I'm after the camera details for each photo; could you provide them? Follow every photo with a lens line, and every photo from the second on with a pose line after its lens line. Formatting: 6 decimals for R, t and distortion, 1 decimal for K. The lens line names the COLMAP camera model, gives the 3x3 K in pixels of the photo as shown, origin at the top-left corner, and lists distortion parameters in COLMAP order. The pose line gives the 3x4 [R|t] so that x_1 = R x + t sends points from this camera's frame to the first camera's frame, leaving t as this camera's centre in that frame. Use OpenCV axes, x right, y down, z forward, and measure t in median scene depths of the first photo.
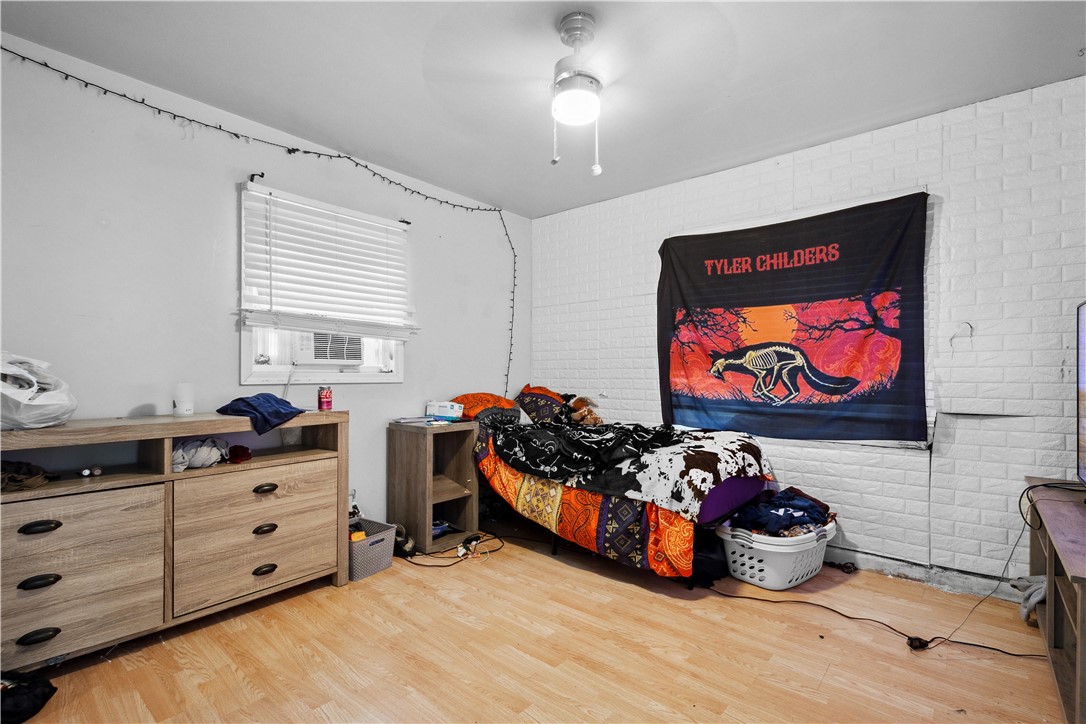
lens RADIAL K [[508.9, 0, 539.3], [0, 508.9, 376.1], [0, 0, 1]] dist [0.014024, -0.000037]
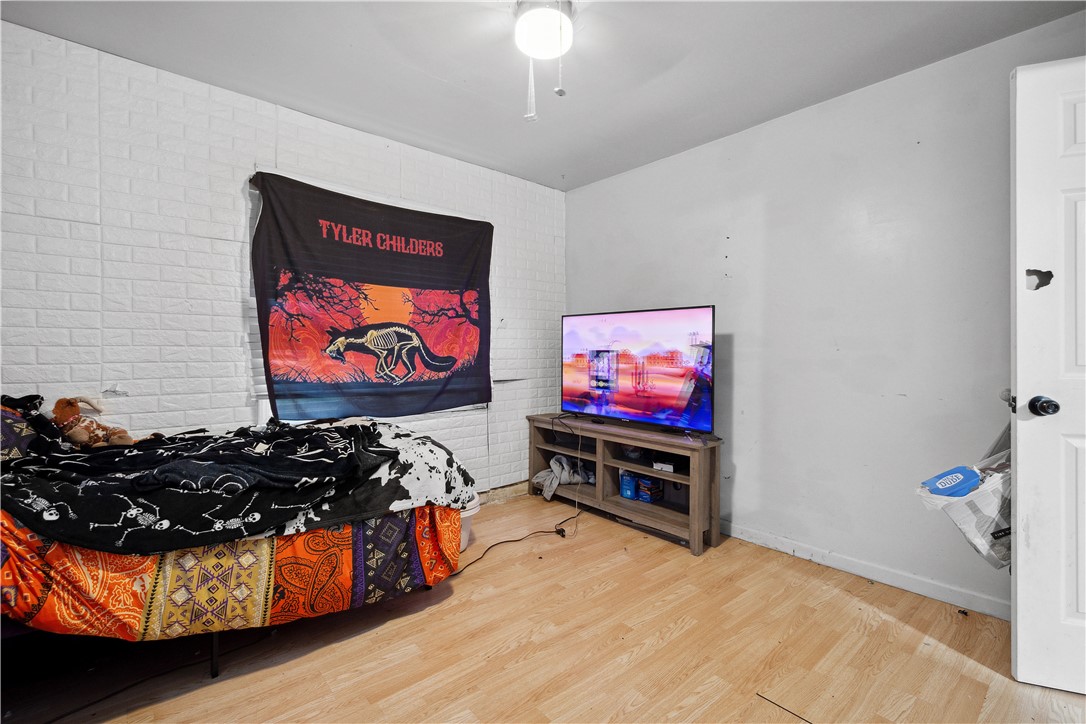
lens RADIAL K [[481.3, 0, 546.4], [0, 481.3, 358.3], [0, 0, 1]] dist [0.010884, -0.000030]
pose [[0.146440, -0.010581, 0.989163, -0.458866], [0.005953, 0.999934, 0.009815, -0.003263], [-0.989202, 0.004451, 0.146494, 0.576355]]
